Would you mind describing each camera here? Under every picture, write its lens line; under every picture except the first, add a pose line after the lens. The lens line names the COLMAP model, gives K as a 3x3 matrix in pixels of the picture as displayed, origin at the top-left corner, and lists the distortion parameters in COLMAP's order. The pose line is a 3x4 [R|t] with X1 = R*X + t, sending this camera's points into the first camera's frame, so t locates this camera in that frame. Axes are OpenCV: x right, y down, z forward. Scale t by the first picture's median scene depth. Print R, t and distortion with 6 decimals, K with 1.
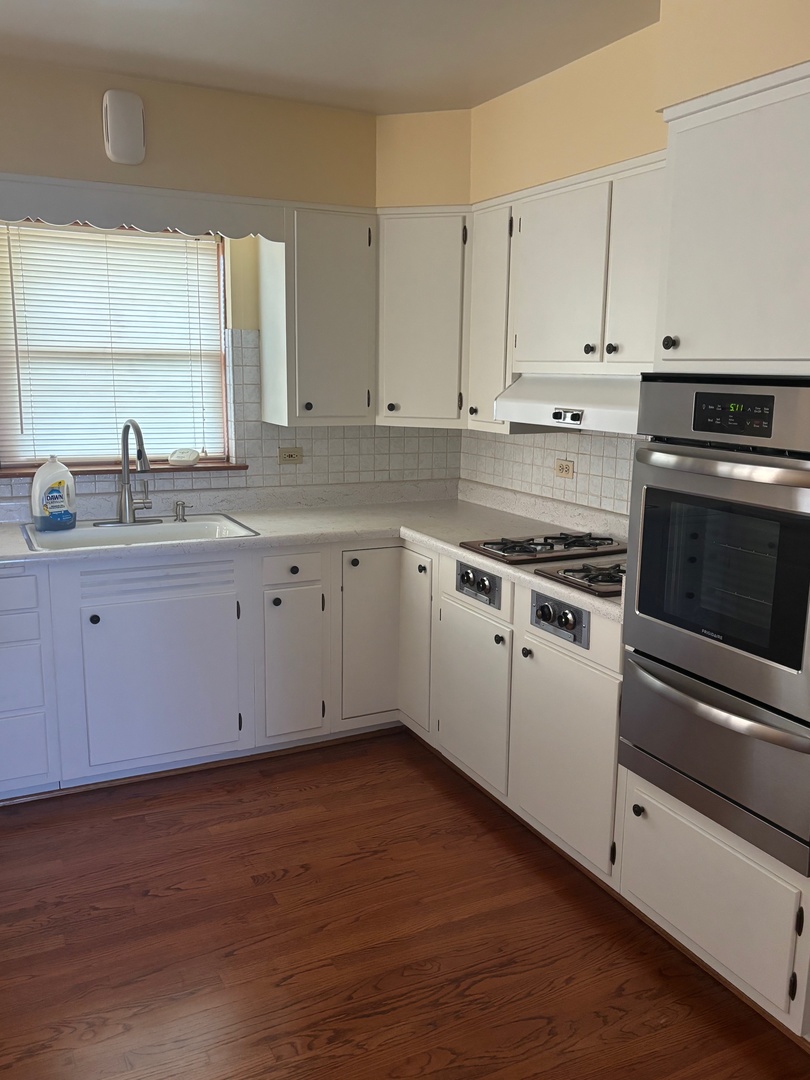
lens RADIAL K [[922.2, 0, 403.2], [0, 922.2, 545.5], [0, 0, 1]] dist [0.133740, -0.355649]
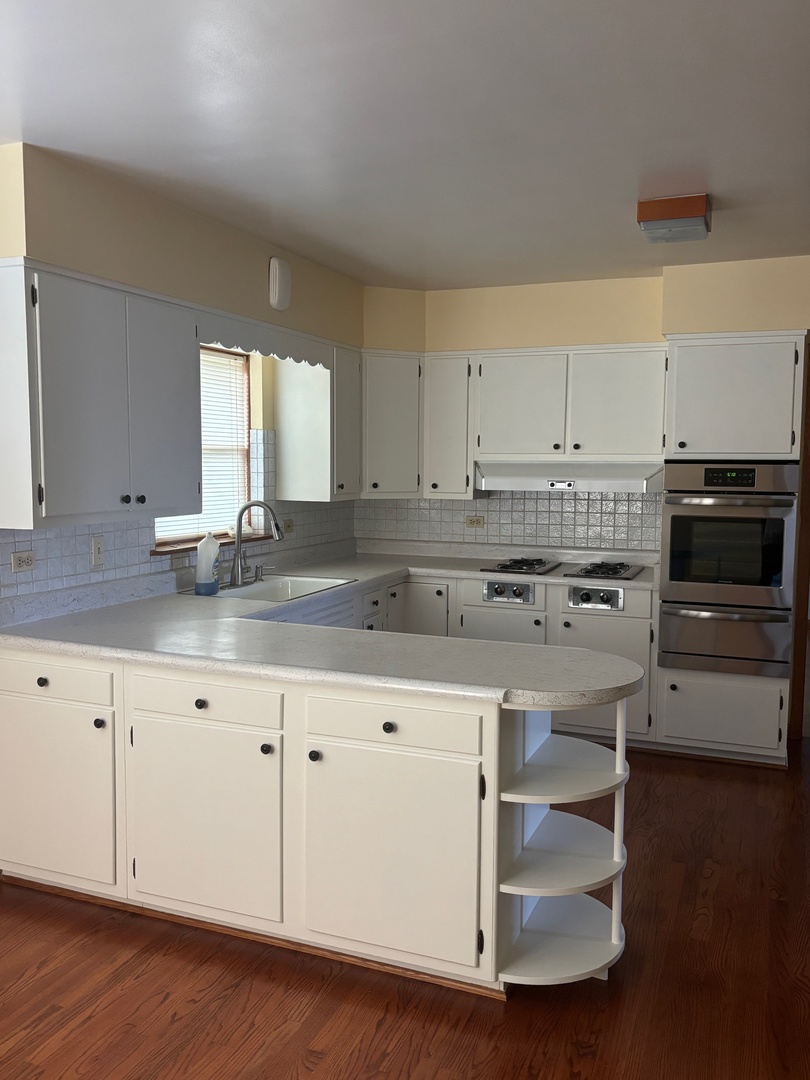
lens RADIAL K [[922.2, 0, 403.2], [0, 922.2, 545.5], [0, 0, 1]] dist [0.133740, -0.355649]
pose [[0.746090, -0.073114, 0.661818, -0.997729], [0.131995, 0.990468, -0.039381, 0.001025], [-0.652630, 0.116739, 0.748629, -0.069198]]
